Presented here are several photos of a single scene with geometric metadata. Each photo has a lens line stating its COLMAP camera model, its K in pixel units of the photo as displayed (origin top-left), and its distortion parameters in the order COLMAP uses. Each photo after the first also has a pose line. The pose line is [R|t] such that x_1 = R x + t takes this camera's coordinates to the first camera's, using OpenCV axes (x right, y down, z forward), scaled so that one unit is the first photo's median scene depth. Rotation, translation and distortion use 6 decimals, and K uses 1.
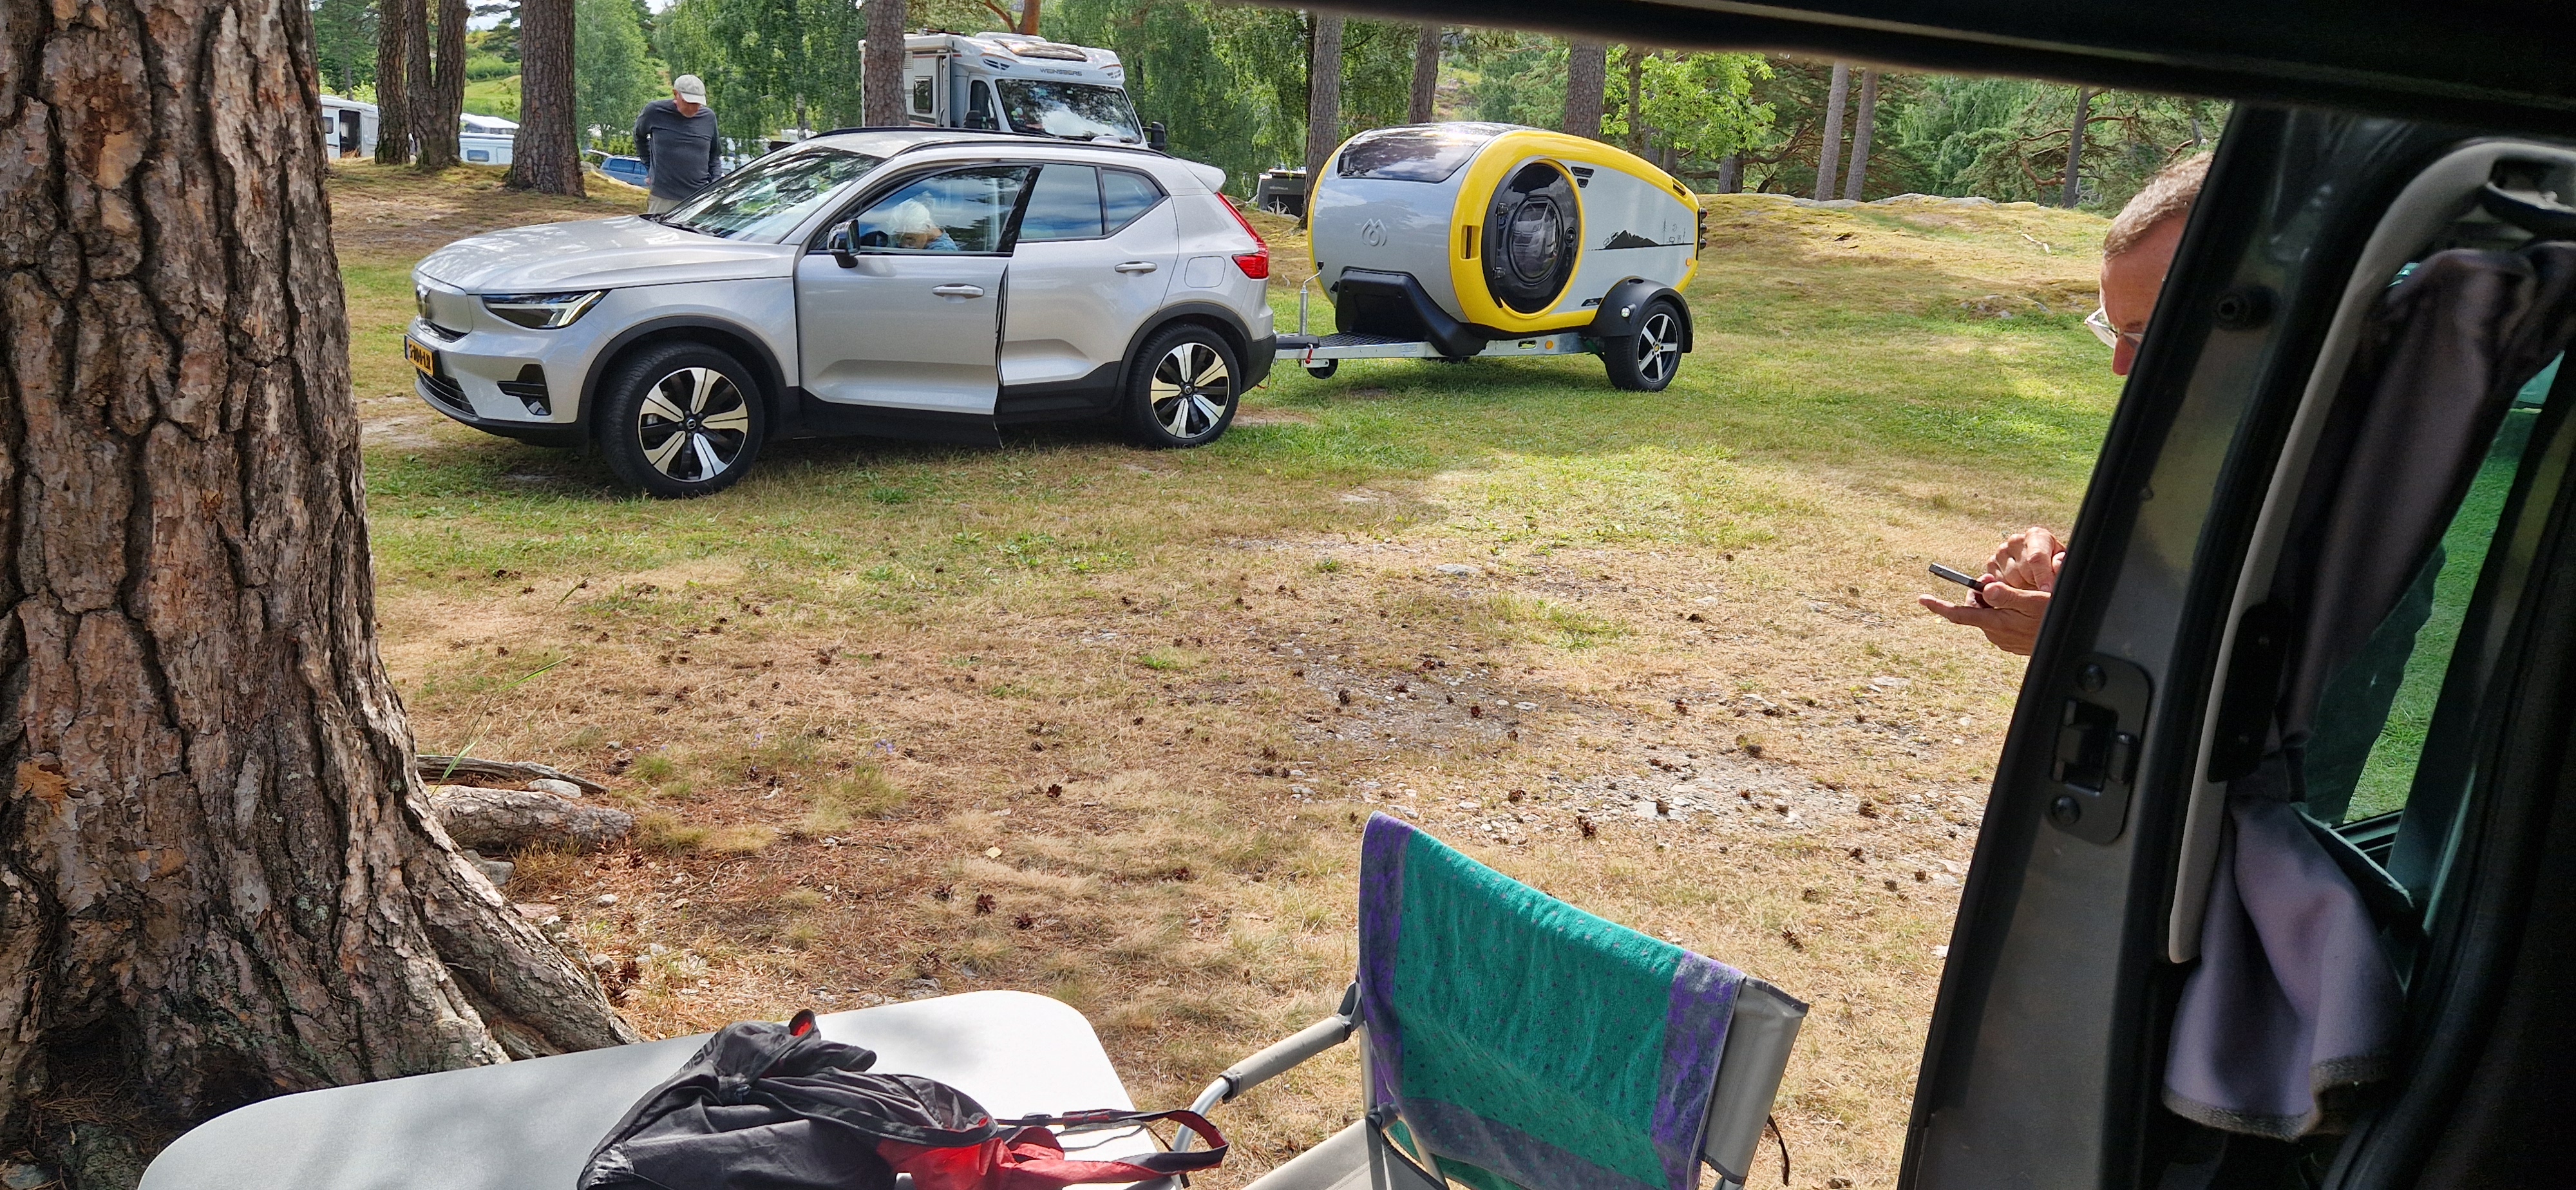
lens RADIAL K [[1715.2, 0, 1294.3], [0, 1715.2, 592.1], [0, 0, 1]] dist [0.093198, -0.073763]
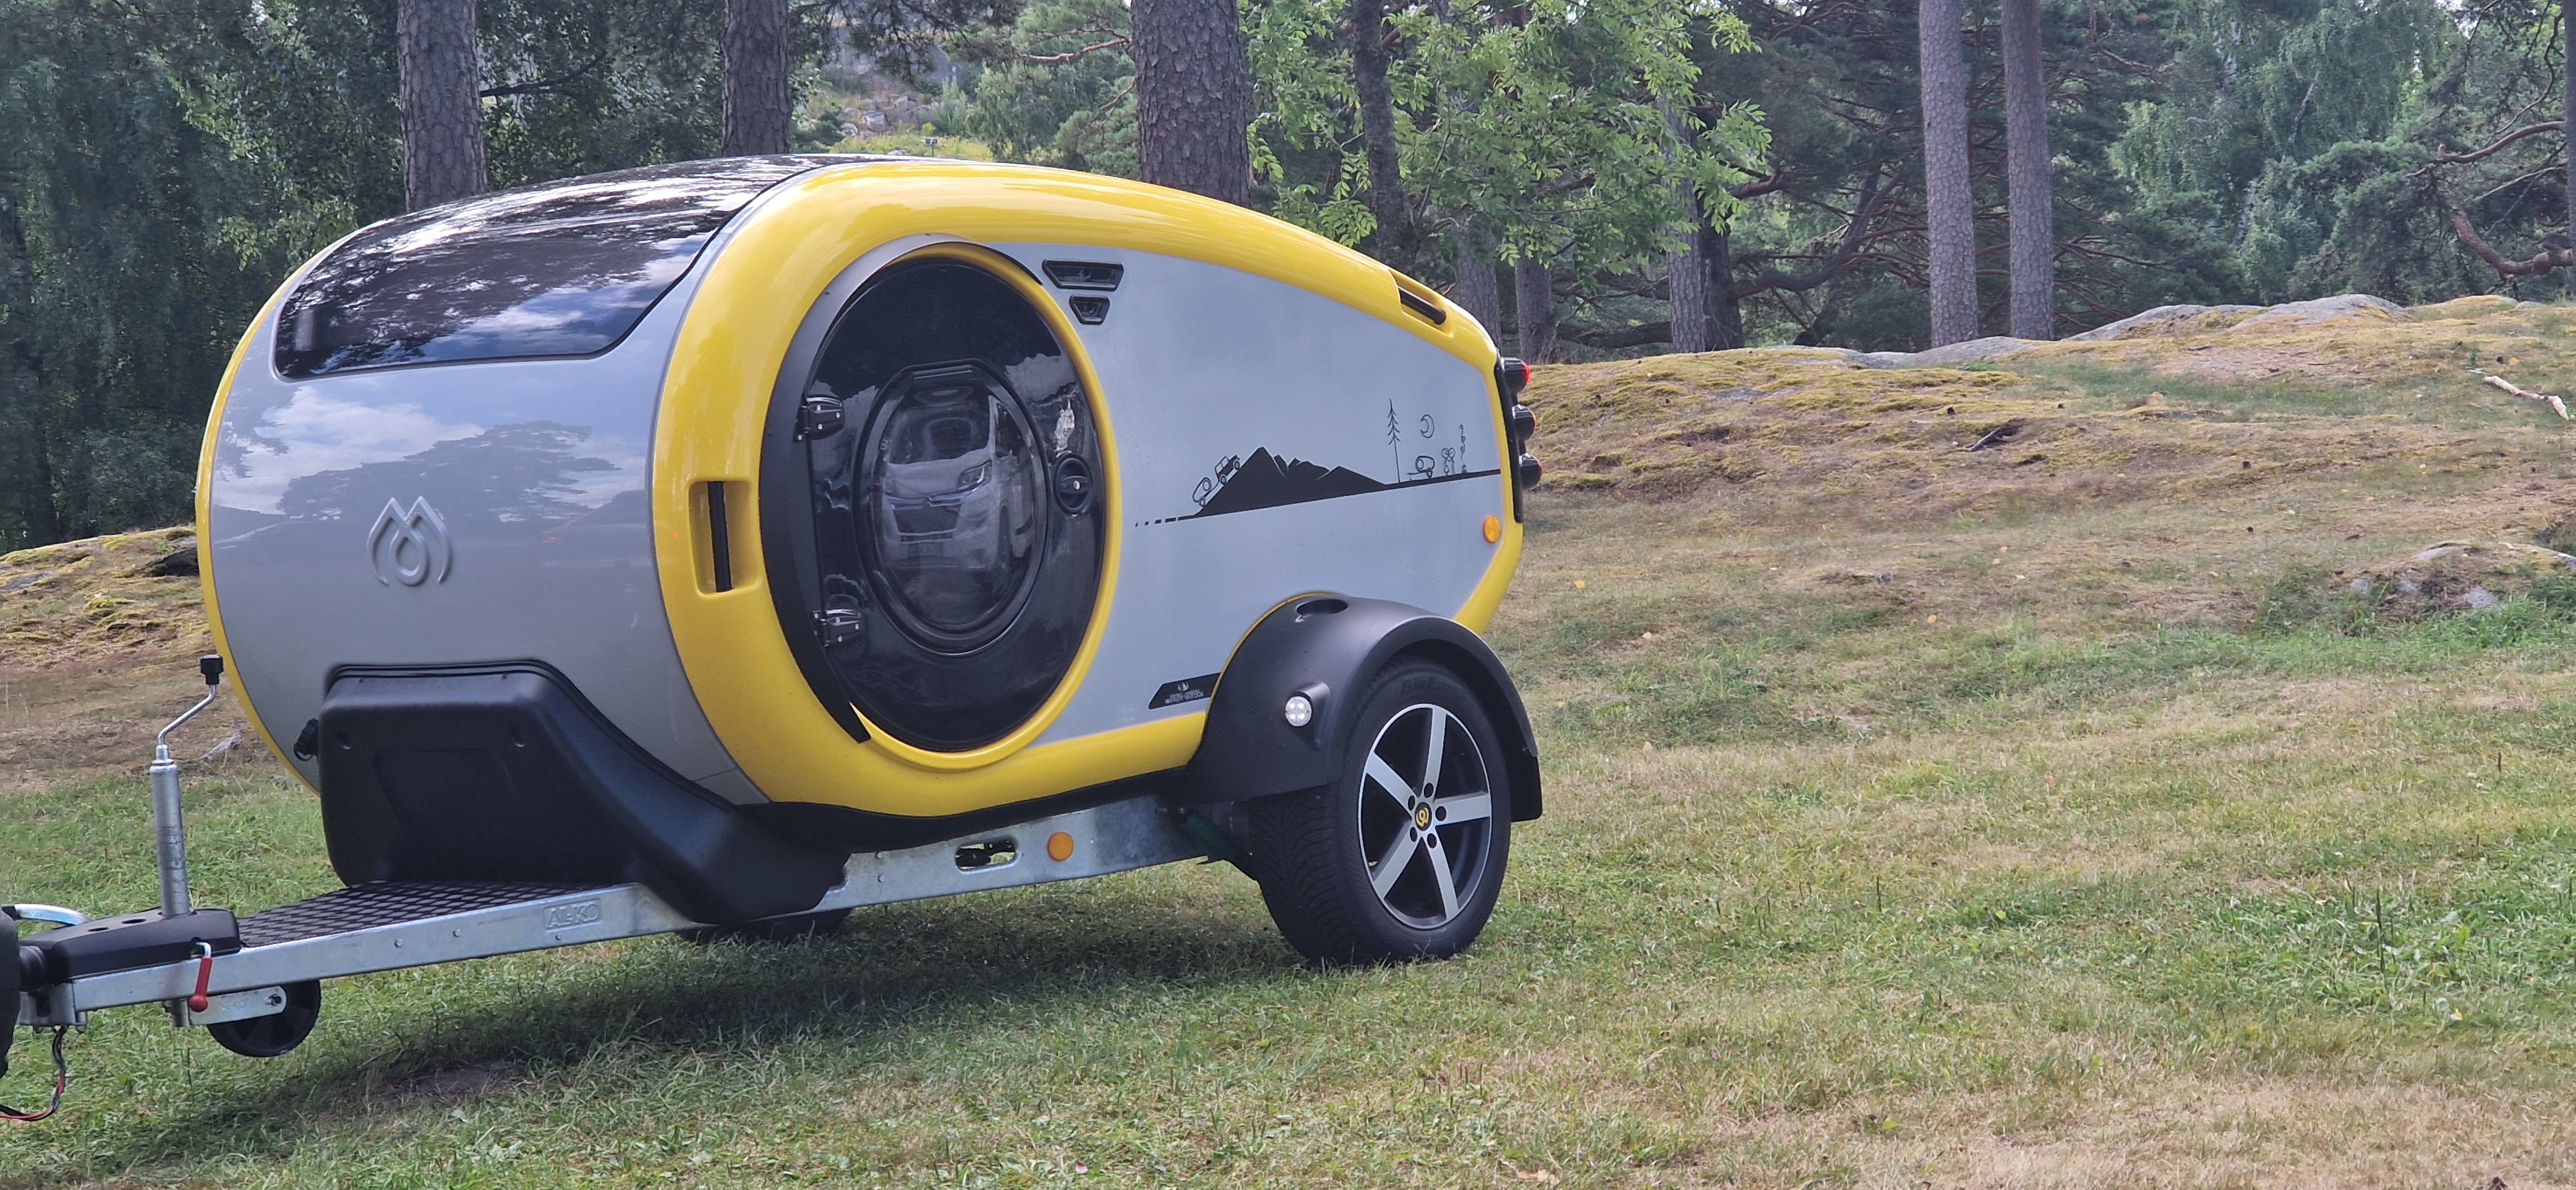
lens RADIAL K [[4977.1, 0, 1288.0], [0, 4977.1, 595.0], [0, 0, 1]] dist [-0.559478, 6.636833]
pose [[0.982736, -0.114726, 0.145149, 0.065999], [0.141728, 0.971105, -0.192009, -0.016283], [-0.118927, 0.209266, 0.970600, 0.156894]]
